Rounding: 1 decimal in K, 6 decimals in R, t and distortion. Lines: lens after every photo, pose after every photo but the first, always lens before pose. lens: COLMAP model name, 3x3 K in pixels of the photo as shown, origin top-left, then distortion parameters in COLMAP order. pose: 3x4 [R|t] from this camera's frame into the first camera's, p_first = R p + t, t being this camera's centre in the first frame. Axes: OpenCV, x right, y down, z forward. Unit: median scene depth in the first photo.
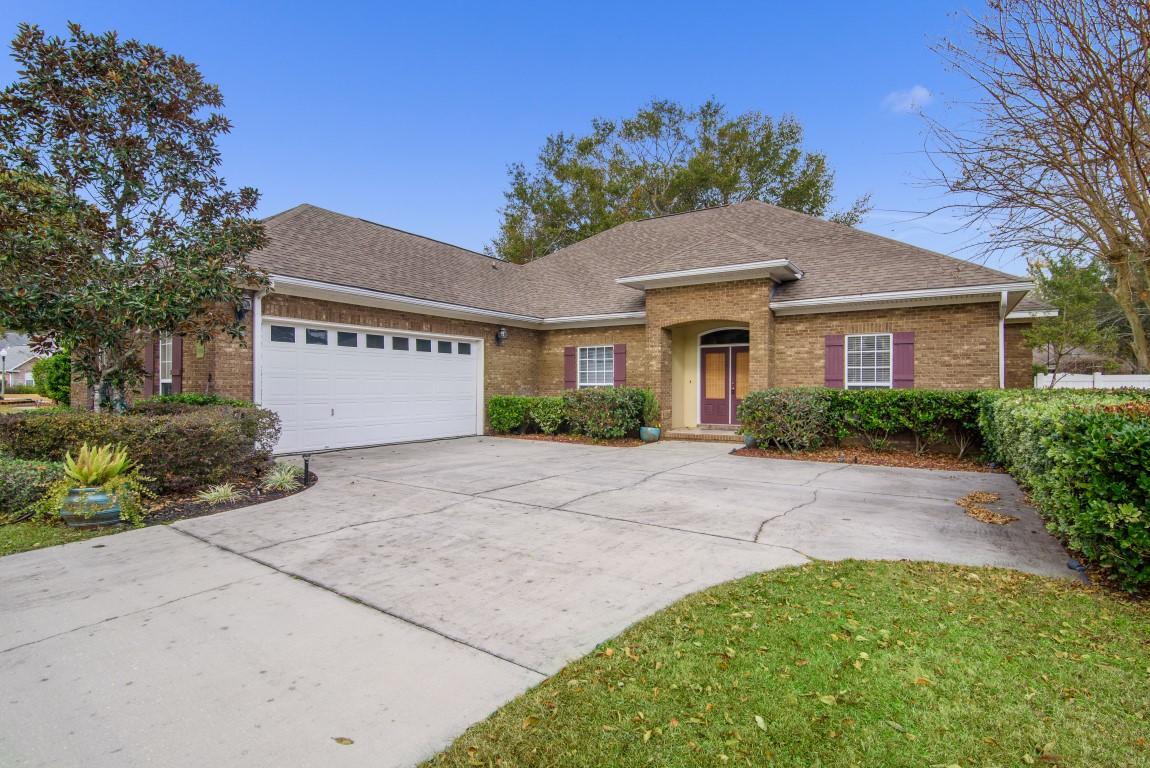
lens RADIAL K [[557.2, 0, 574.1], [0, 557.2, 382.9], [0, 0, 1]] dist [0.000051, 0.000006]
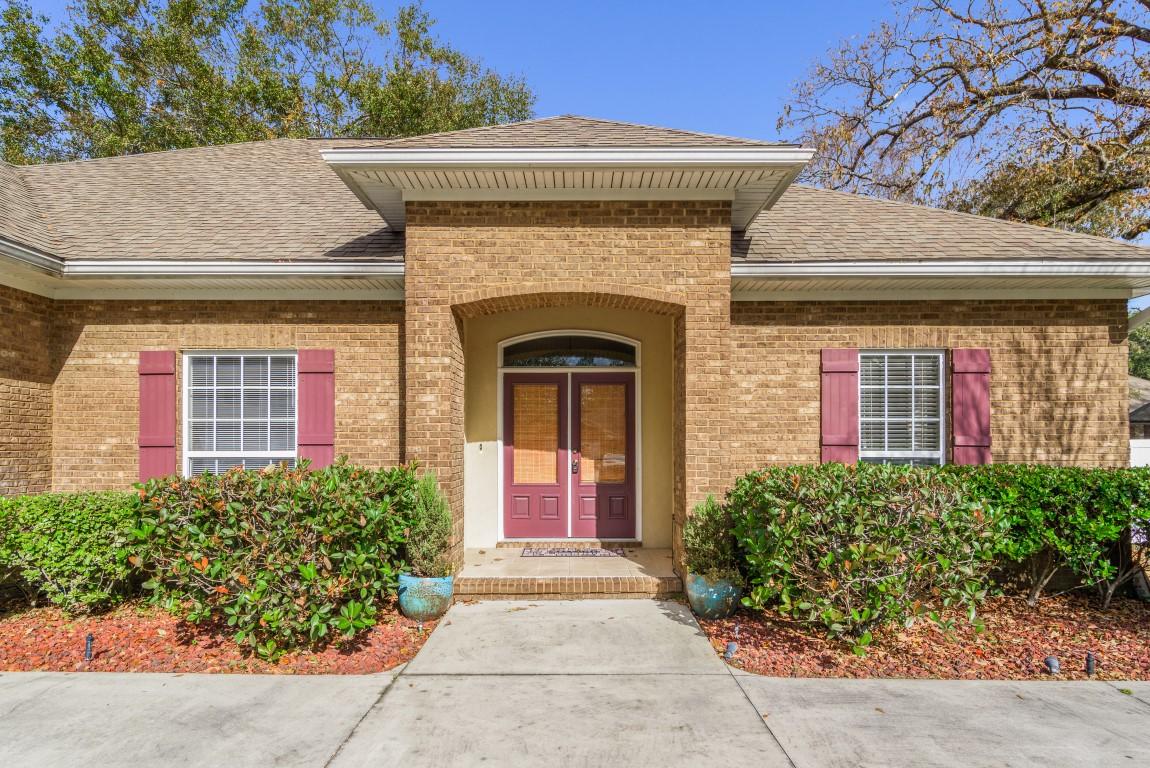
lens RADIAL K [[629.1, 0, 574.7], [0, 629.1, 440.3], [0, 0, 1]] dist [-0.000594, -0.000106]
pose [[0.830924, 0.004599, 0.556366, -0.010420], [-0.000695, 0.999974, -0.007229, -0.004288], [-0.556385, 0.005620, 0.830906, 0.549836]]
